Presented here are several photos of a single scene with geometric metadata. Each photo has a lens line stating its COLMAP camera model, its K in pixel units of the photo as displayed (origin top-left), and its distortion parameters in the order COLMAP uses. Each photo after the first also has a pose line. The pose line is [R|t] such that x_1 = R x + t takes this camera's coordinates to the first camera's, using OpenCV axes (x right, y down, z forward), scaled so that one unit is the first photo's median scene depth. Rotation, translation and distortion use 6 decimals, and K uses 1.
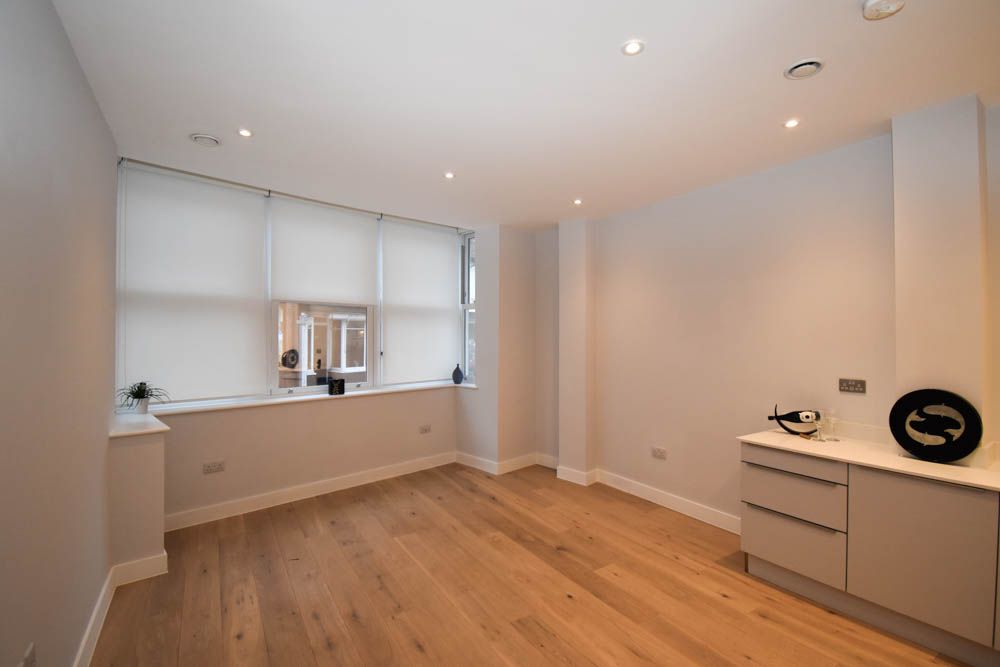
lens RADIAL K [[456.1, 0, 500.0], [0, 456.1, 333.5], [0, 0, 1]] dist [-0.001280, -0.000312]
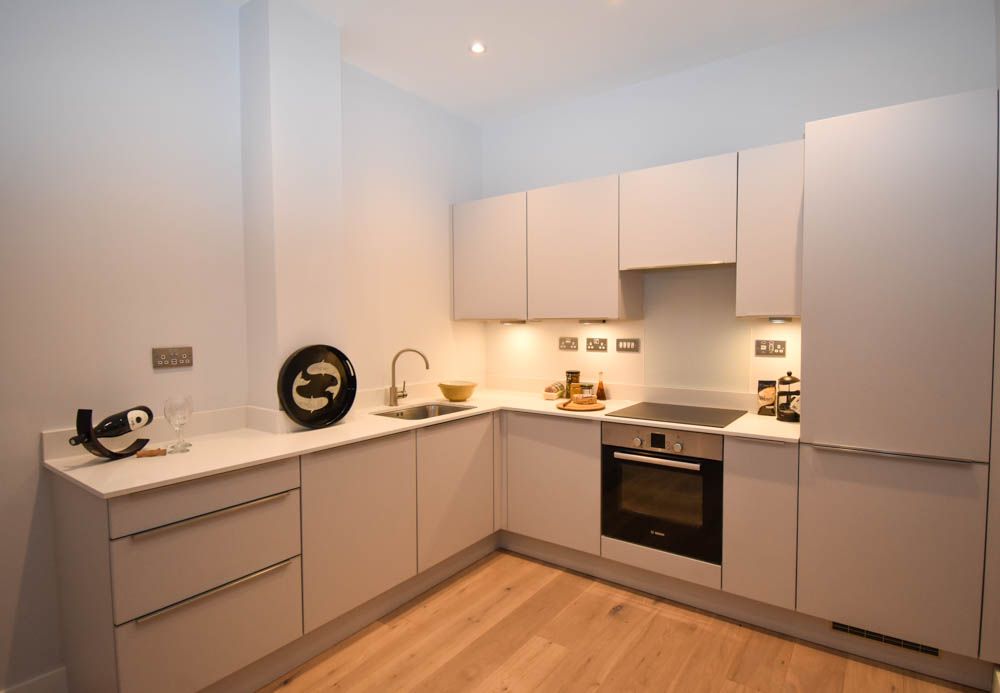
lens RADIAL K [[504.0, 0, 531.9], [0, 504.0, 347.3], [0, 0, 1]] dist [-0.005031, -0.000786]
pose [[-0.388853, -0.039182, 0.920466, -0.084903], [-0.002754, 0.999140, 0.041367, 0.083550], [-0.921296, 0.013550, -0.388627, 0.966975]]
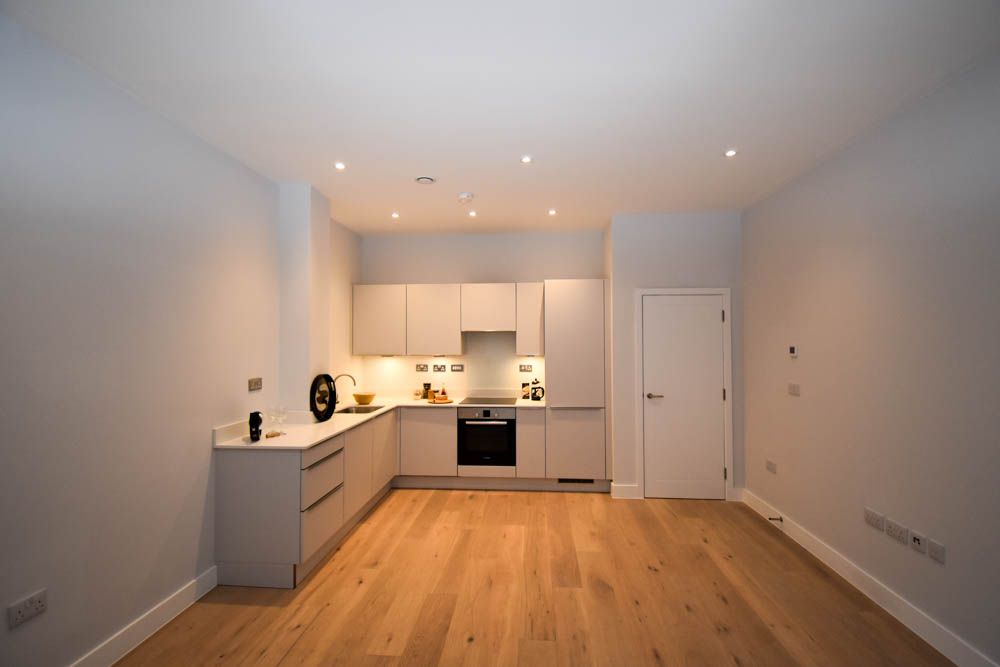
lens RADIAL K [[456.1, 0, 500.0], [0, 456.1, 333.5], [0, 0, 1]] dist [-0.001280, -0.000312]
pose [[-0.803236, 0.010969, 0.595560, -0.457543], [-0.002085, 0.999773, -0.021226, 0.013613], [-0.595658, -0.018291, -0.803030, 1.844962]]
